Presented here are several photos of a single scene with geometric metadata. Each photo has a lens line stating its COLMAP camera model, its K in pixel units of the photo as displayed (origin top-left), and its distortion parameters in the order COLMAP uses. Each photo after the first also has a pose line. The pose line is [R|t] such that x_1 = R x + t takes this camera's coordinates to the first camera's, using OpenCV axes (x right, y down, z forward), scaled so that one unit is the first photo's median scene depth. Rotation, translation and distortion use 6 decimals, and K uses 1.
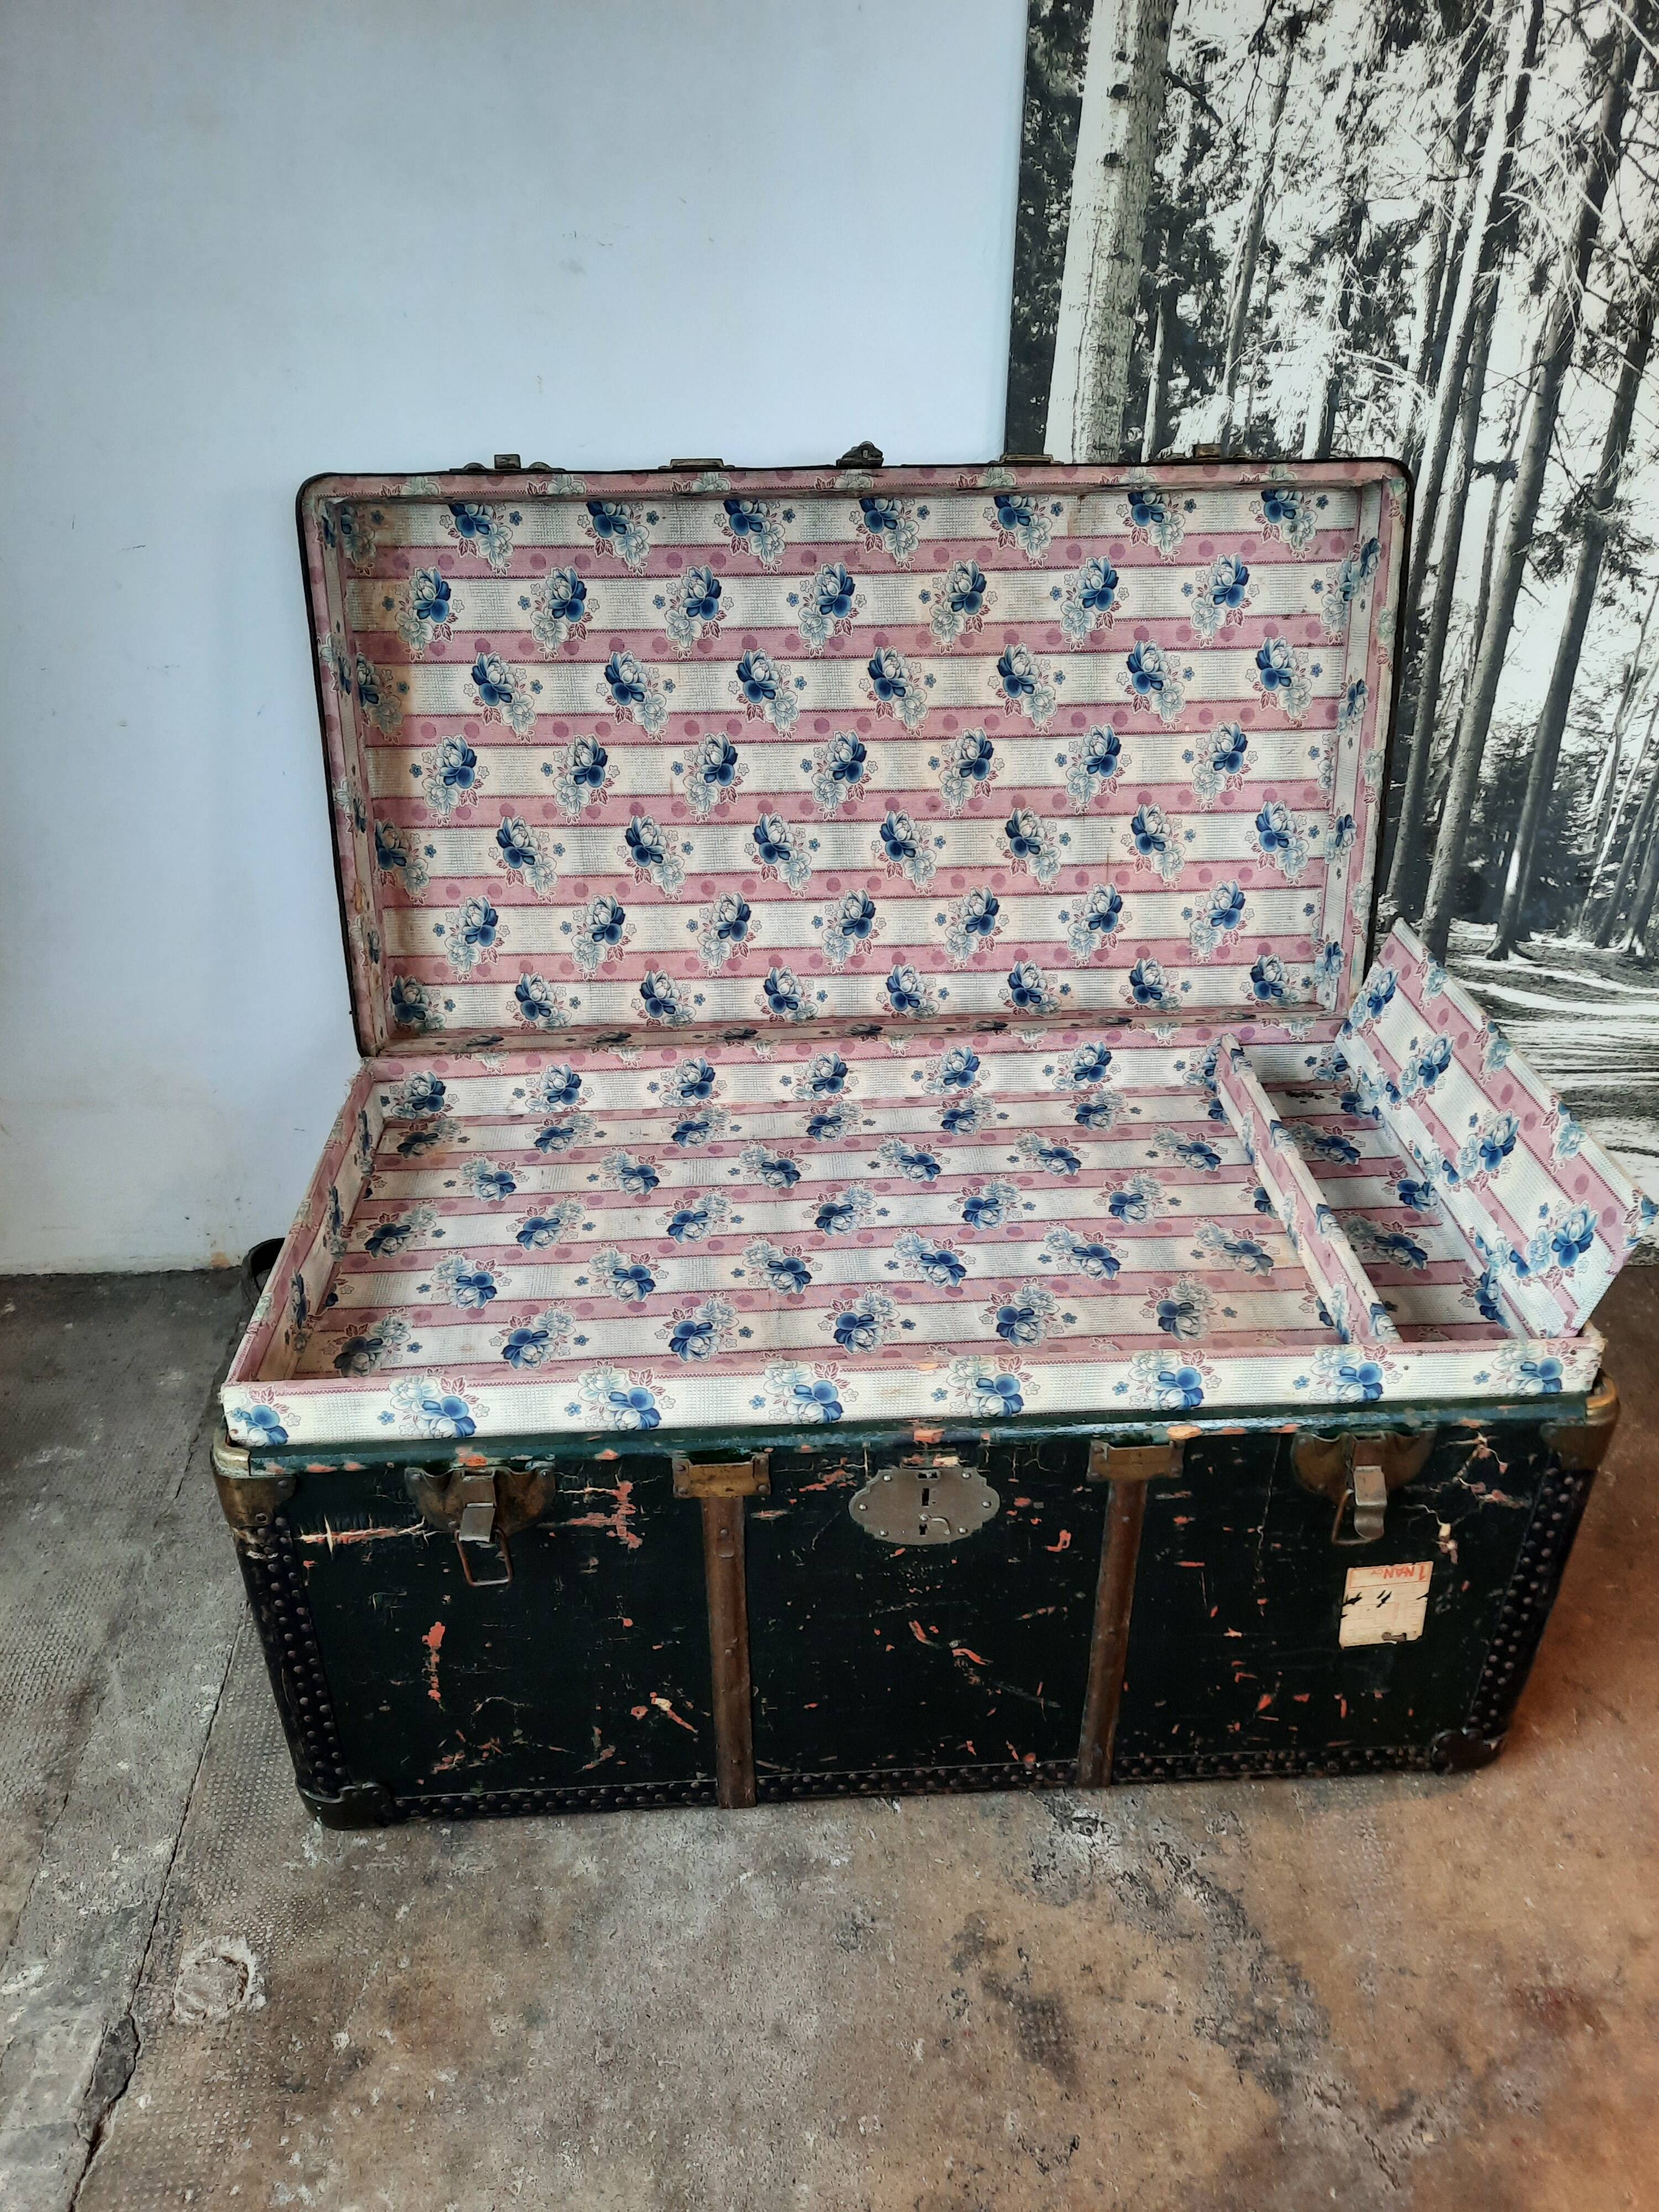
lens RADIAL K [[1646.6, 0, 817.9], [0, 1646.6, 1136.3], [0, 0, 1]] dist [0.059043, -0.069872]
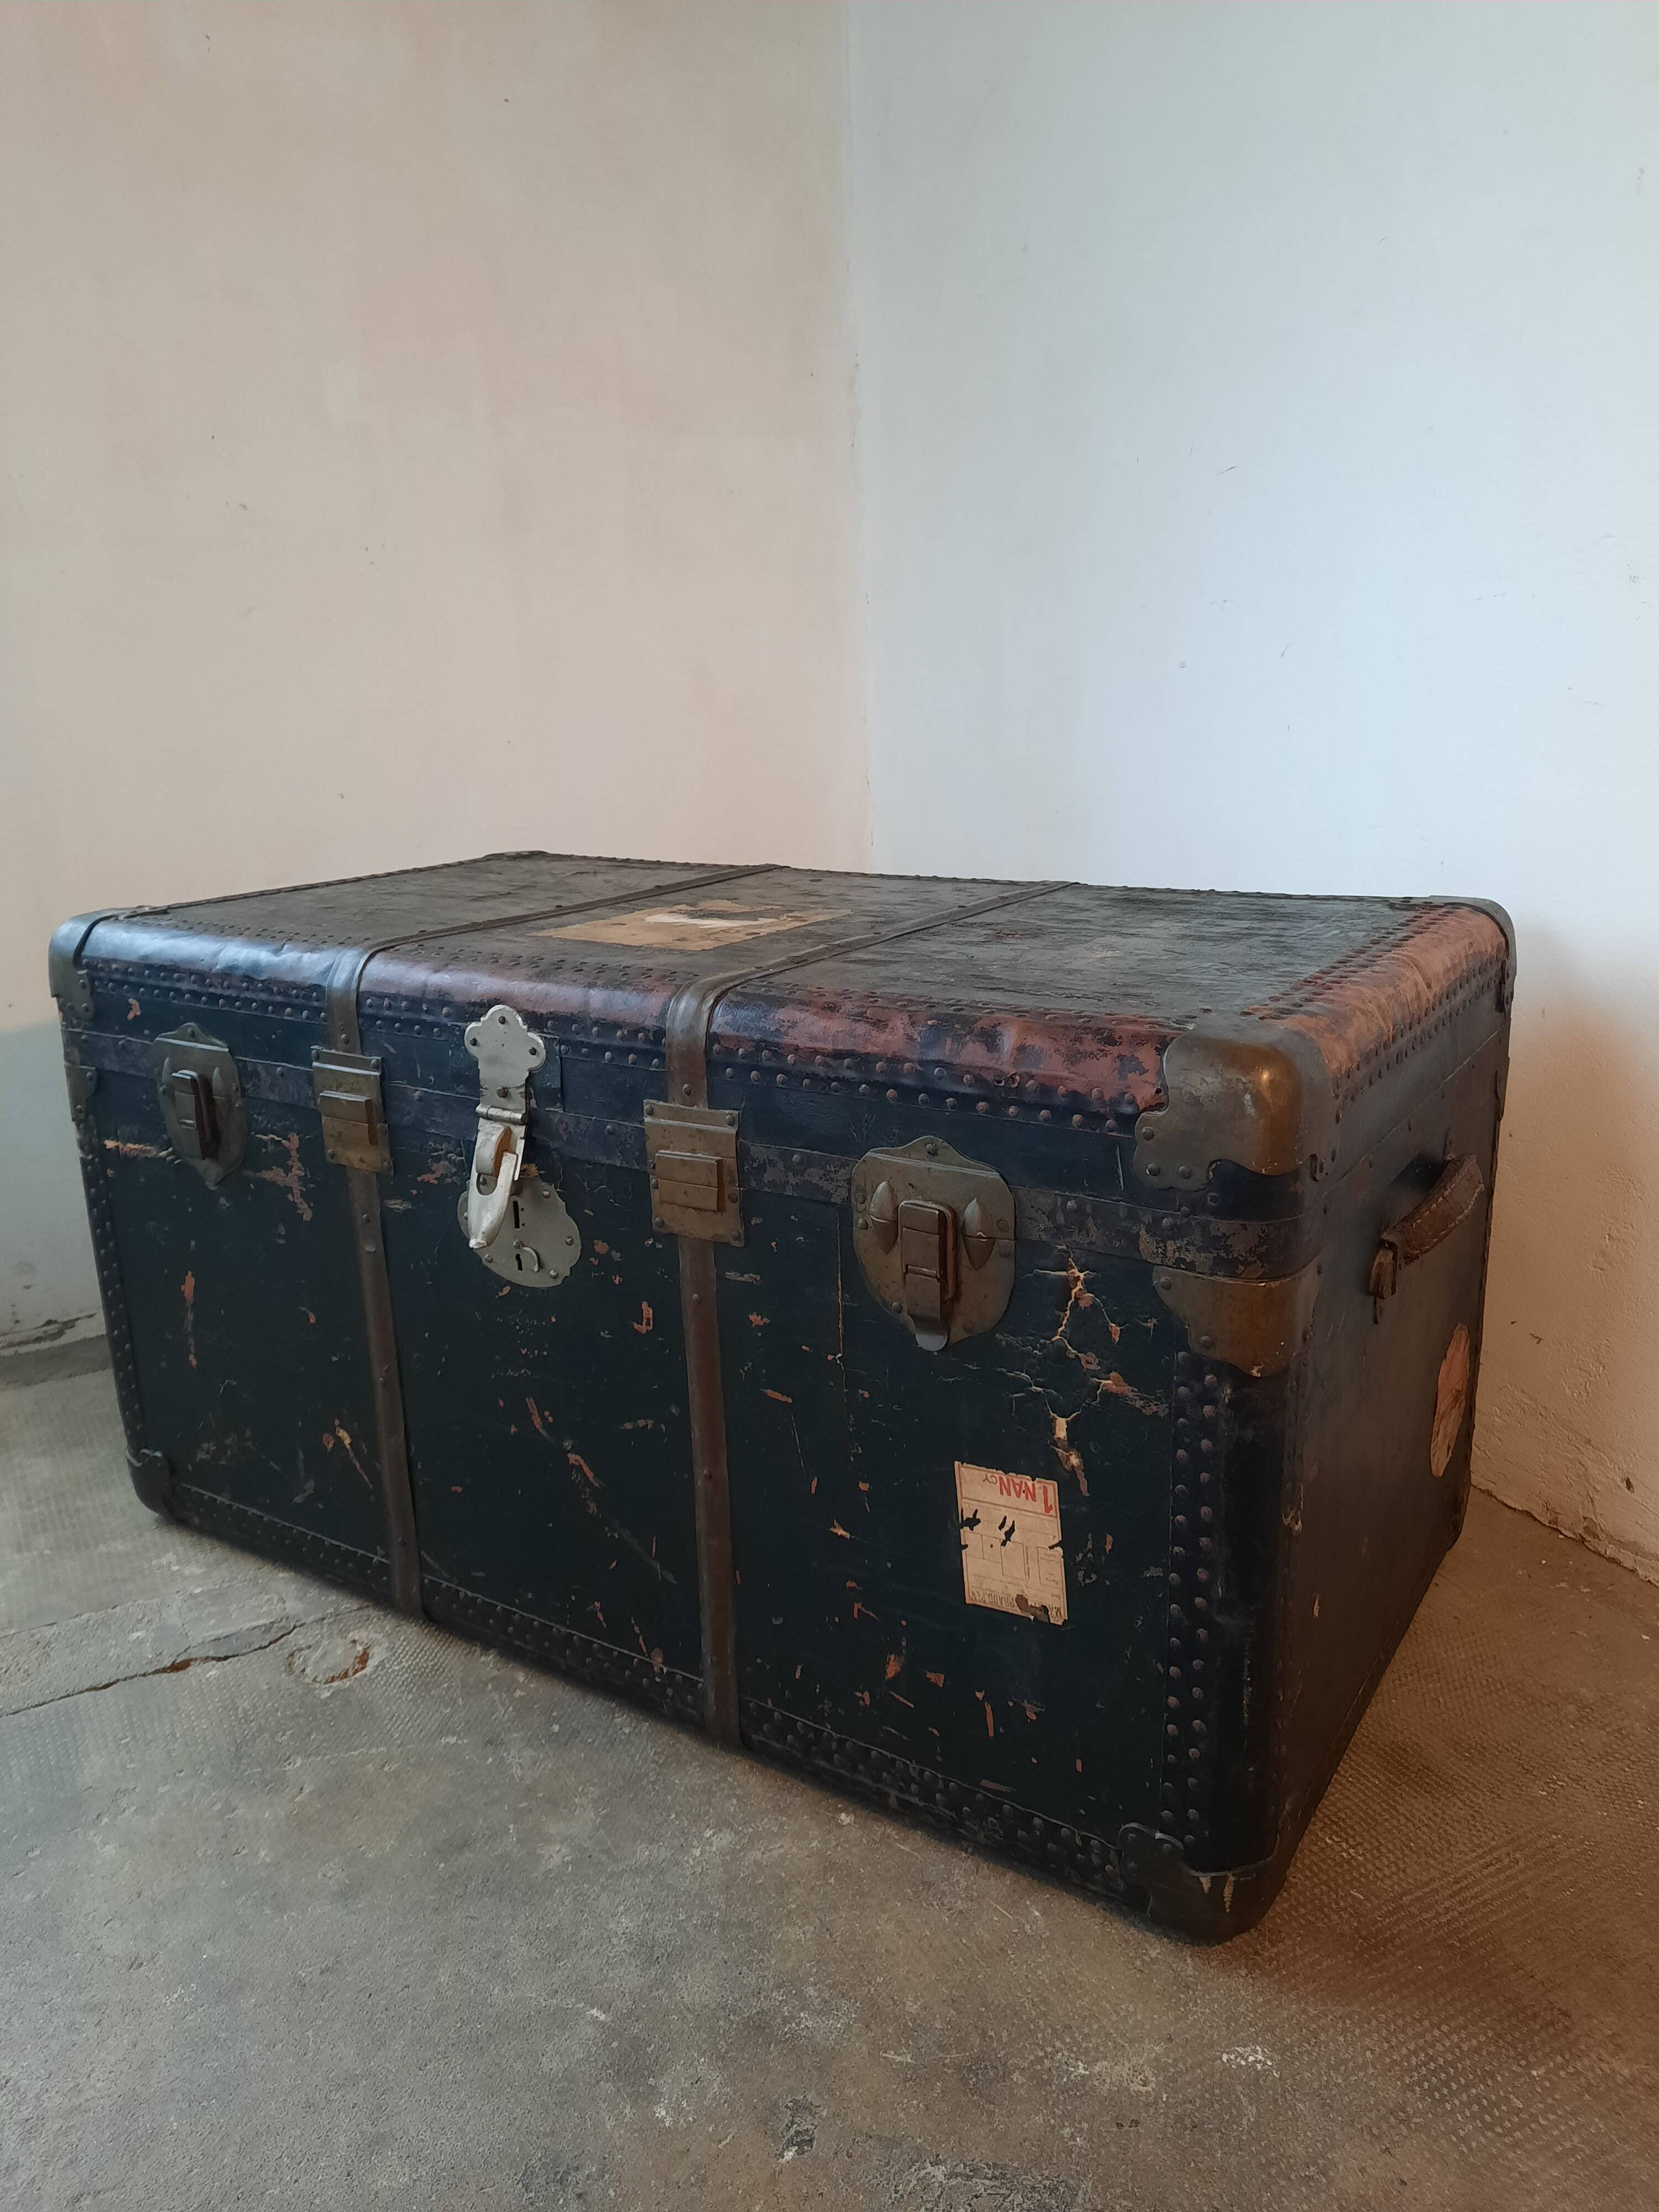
lens RADIAL K [[1646.6, 0, 805.2], [0, 1646.6, 1127.5], [0, 0, 1]] dist [0.059043, -0.069872]
pose [[0.801794, 0.148789, -0.578782, 0.652246], [-0.295940, 0.940272, -0.168250, 0.255373], [0.519179, 0.306186, 0.797937, 0.314449]]
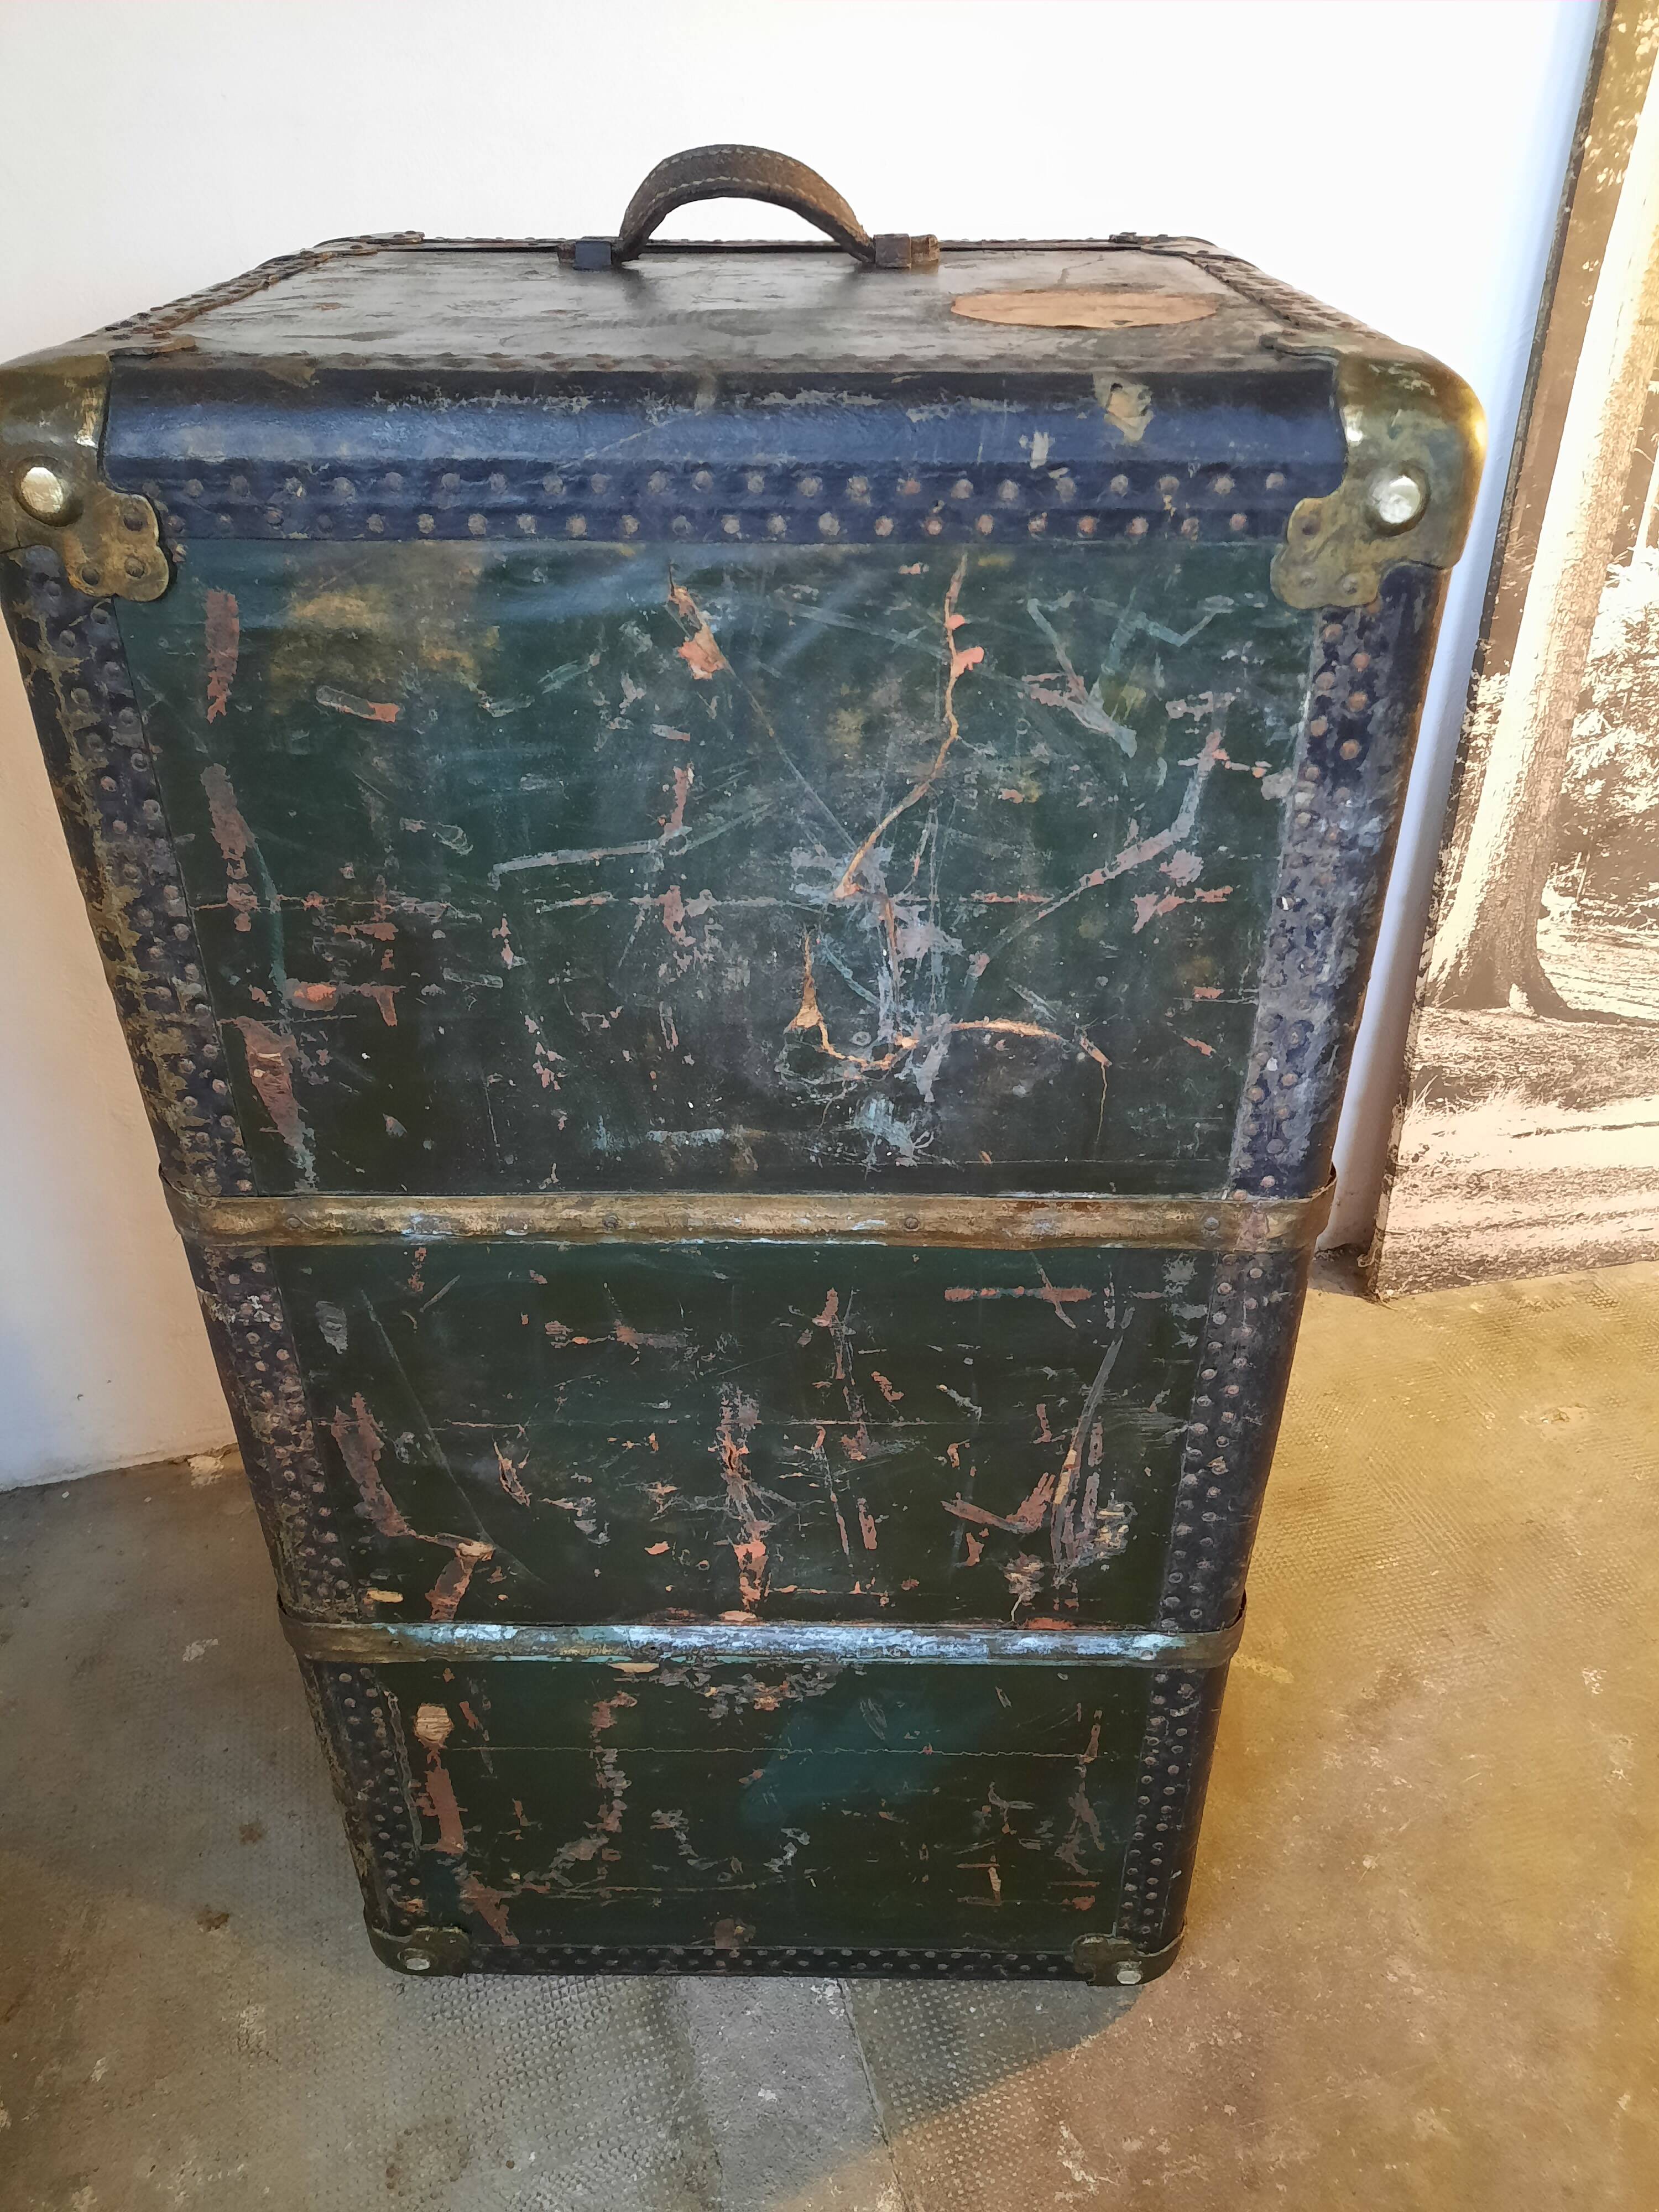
lens RADIAL K [[1646.6, 0, 785.9], [0, 1646.6, 1131.8], [0, 0, 1]] dist [0.059043, -0.069872]
pose [[0.981500, -0.101879, 0.162104, -0.536234], [0.103297, 0.994650, -0.000320, -0.055729], [-0.161205, 0.017059, 0.986774, 0.280407]]
